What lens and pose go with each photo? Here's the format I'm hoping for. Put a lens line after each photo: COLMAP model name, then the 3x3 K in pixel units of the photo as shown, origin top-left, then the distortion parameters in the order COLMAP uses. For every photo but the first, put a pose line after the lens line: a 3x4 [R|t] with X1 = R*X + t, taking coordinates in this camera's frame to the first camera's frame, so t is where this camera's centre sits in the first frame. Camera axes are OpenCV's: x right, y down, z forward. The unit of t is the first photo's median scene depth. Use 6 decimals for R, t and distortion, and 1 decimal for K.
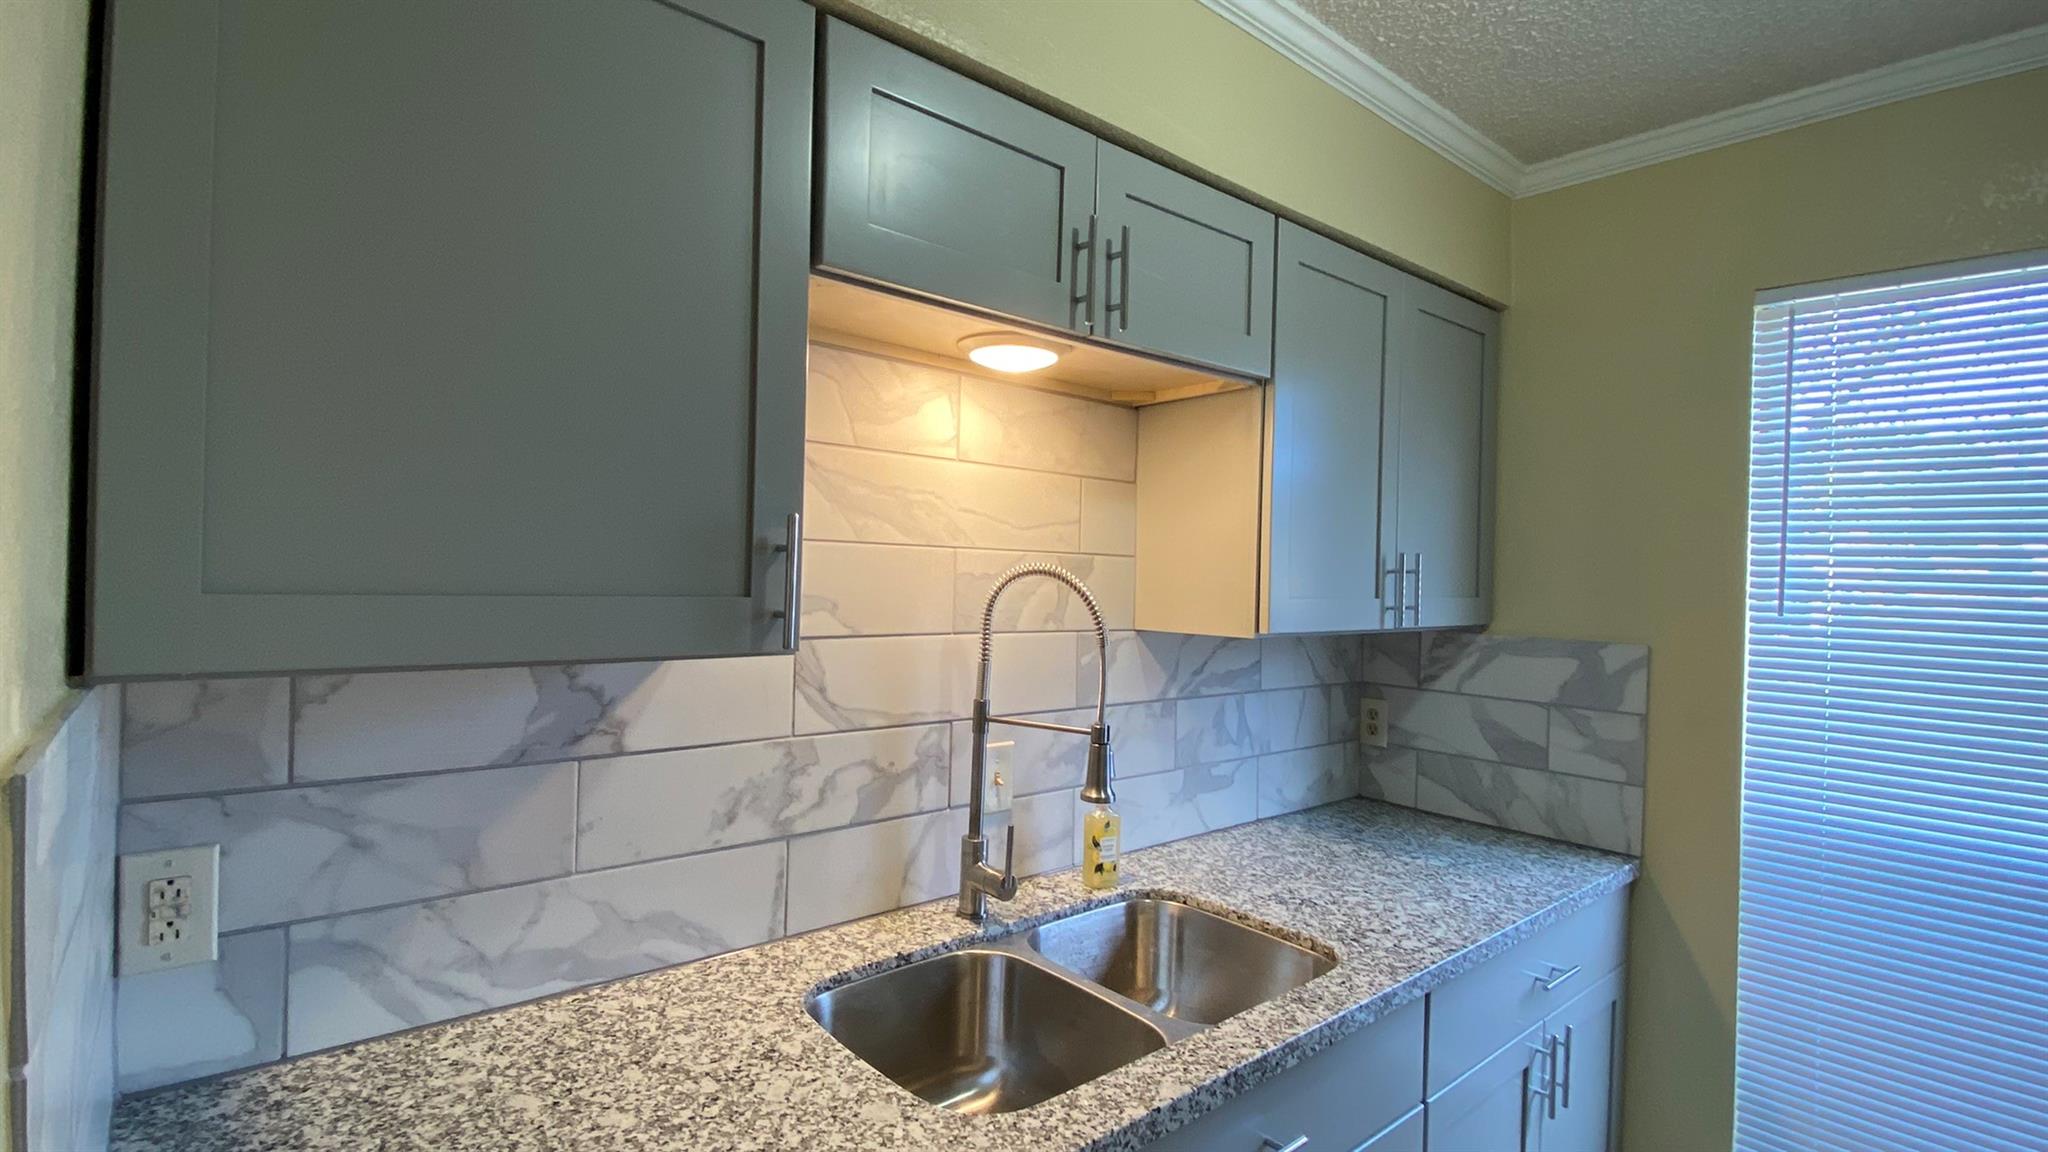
lens RADIAL K [[941.1, 0, 1024.0], [0, 941.1, 576.0], [0, 0, 1]] dist [0.059157, -0.068496]
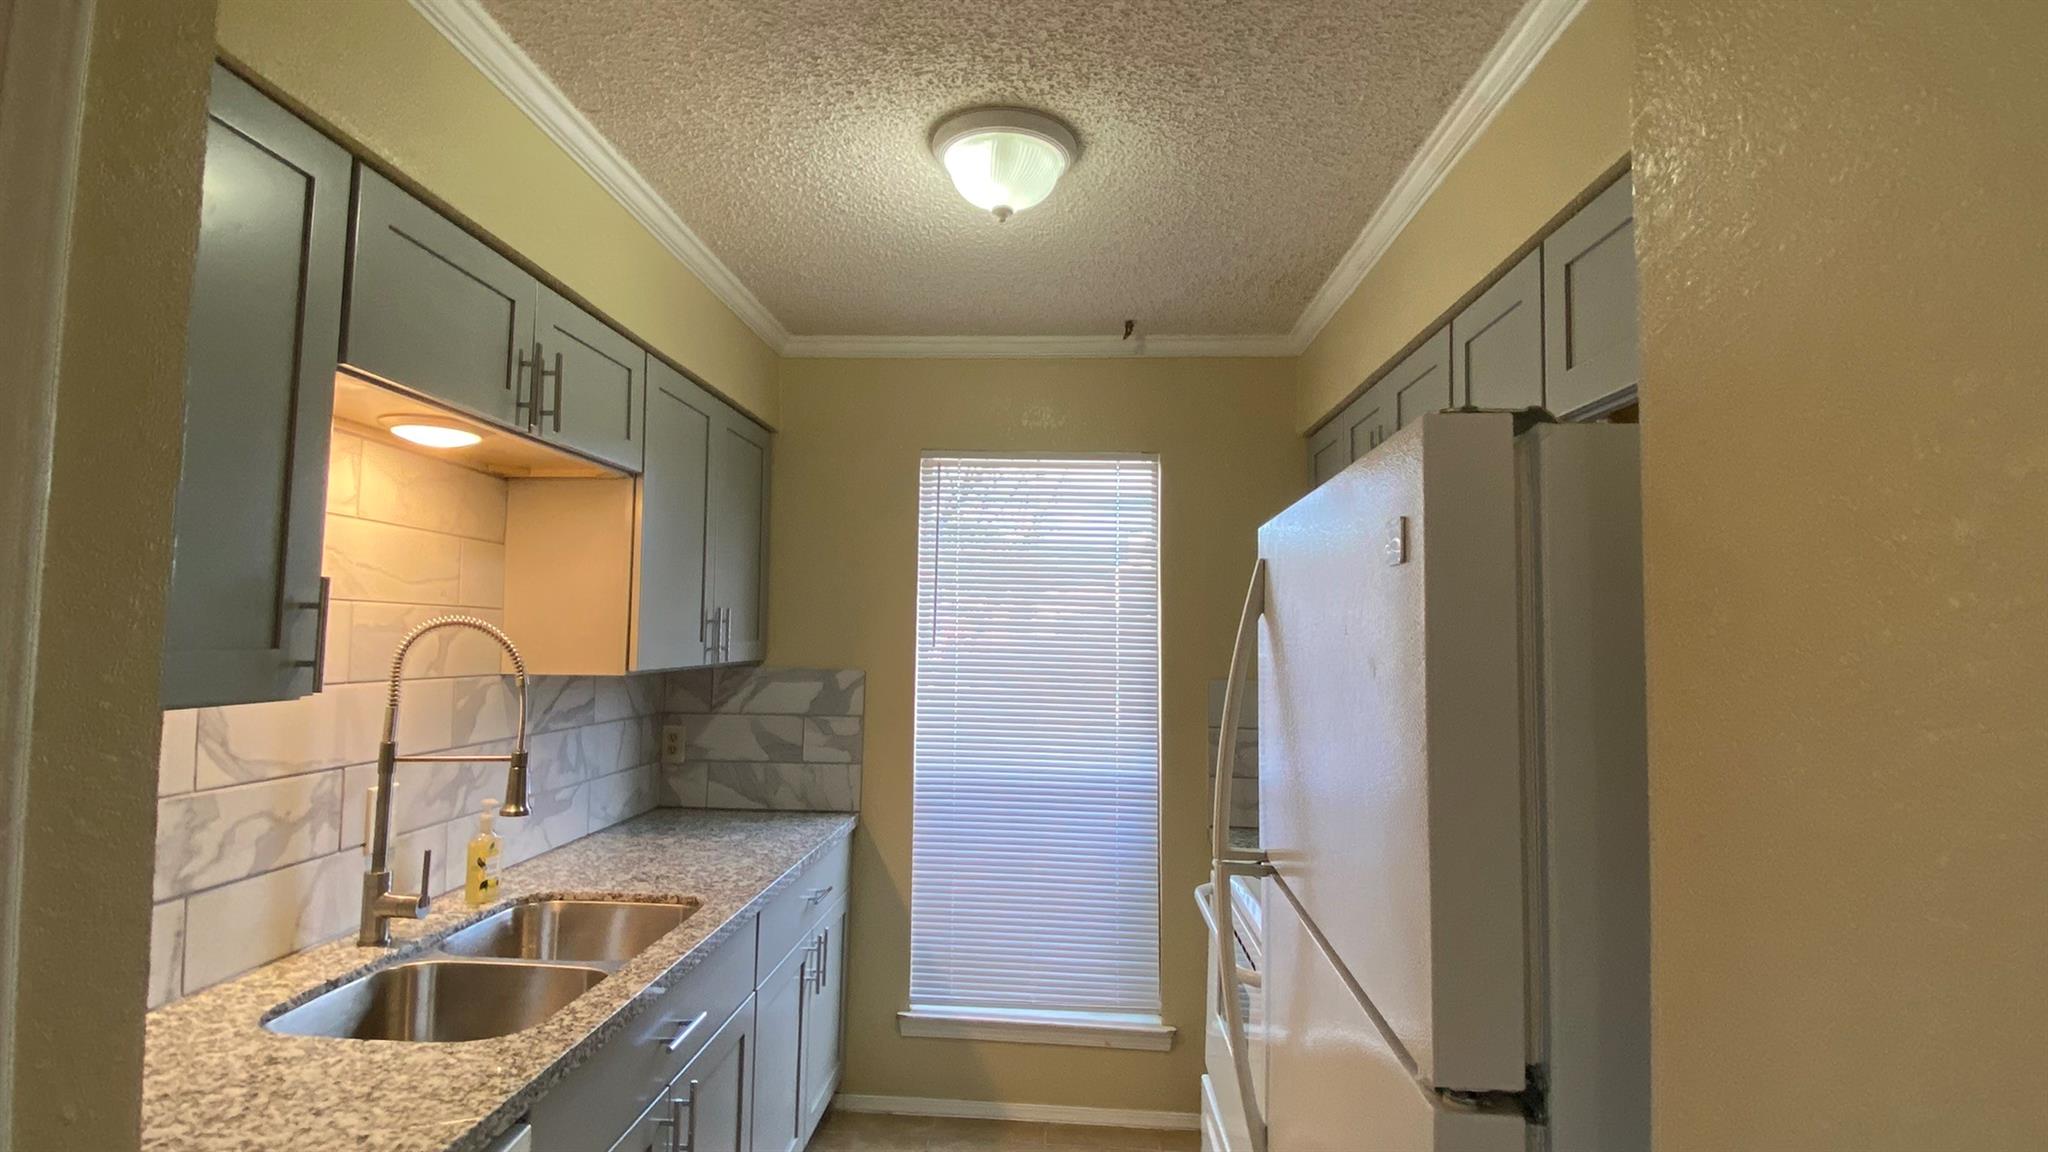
lens RADIAL K [[941.1, 0, 1024.0], [0, 941.1, 576.0], [0, 0, 1]] dist [0.059157, -0.068496]
pose [[0.688935, 0.030441, 0.724184, -0.325310], [0.005371, 0.998876, -0.047097, -0.004004], [-0.724804, 0.036337, 0.687997, -0.278760]]
